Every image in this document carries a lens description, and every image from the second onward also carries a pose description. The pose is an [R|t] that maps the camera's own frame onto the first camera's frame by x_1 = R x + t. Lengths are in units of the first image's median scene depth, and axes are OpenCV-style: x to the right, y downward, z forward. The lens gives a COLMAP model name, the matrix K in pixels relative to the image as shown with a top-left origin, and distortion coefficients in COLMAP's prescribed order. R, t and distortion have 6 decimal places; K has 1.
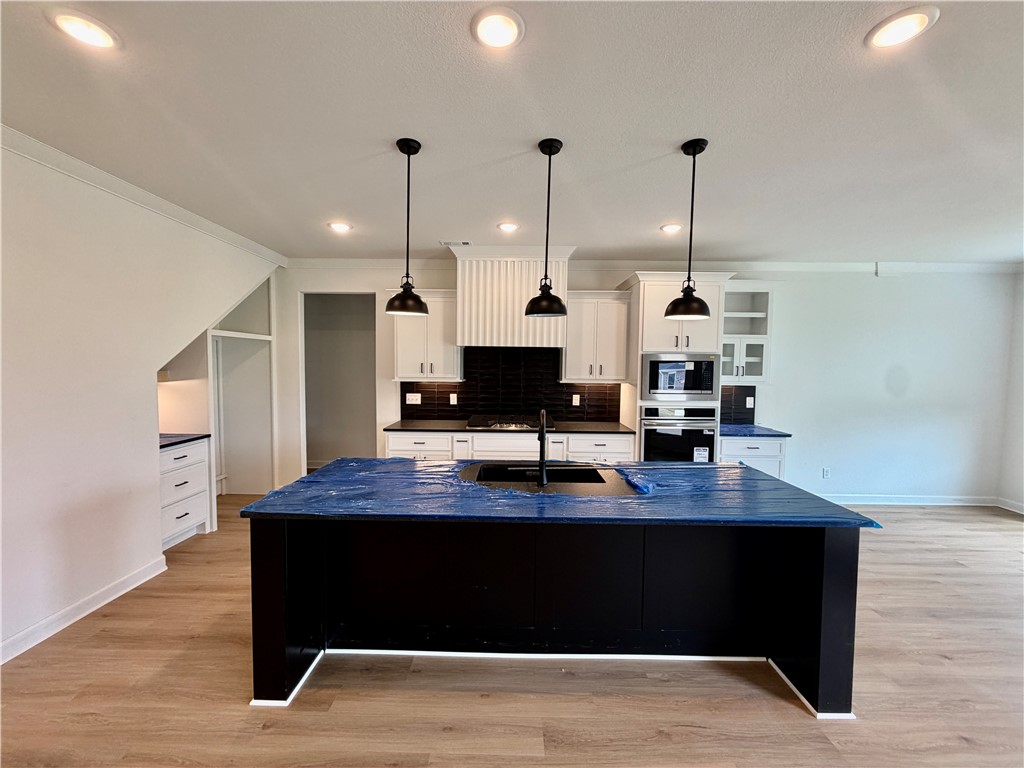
lens RADIAL K [[409.1, 0, 512.0], [0, 409.1, 384.8], [0, 0, 1]] dist [-0.000620, -0.000702]
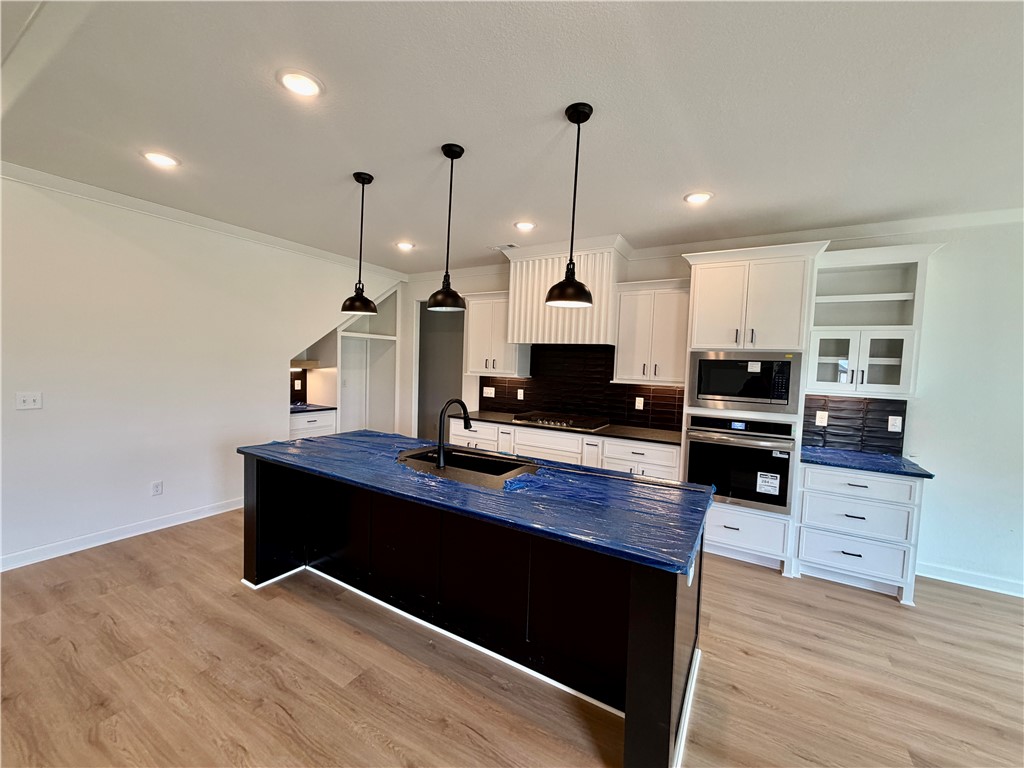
lens RADIAL K [[409.1, 0, 509.3], [0, 409.1, 386.7], [0, 0, 1]] dist [-0.000620, -0.000702]
pose [[0.866258, 0.048831, -0.497205, 0.412526], [-0.052474, 0.998600, 0.006650, 0.010942], [0.496833, 0.020329, 0.867608, 0.087016]]
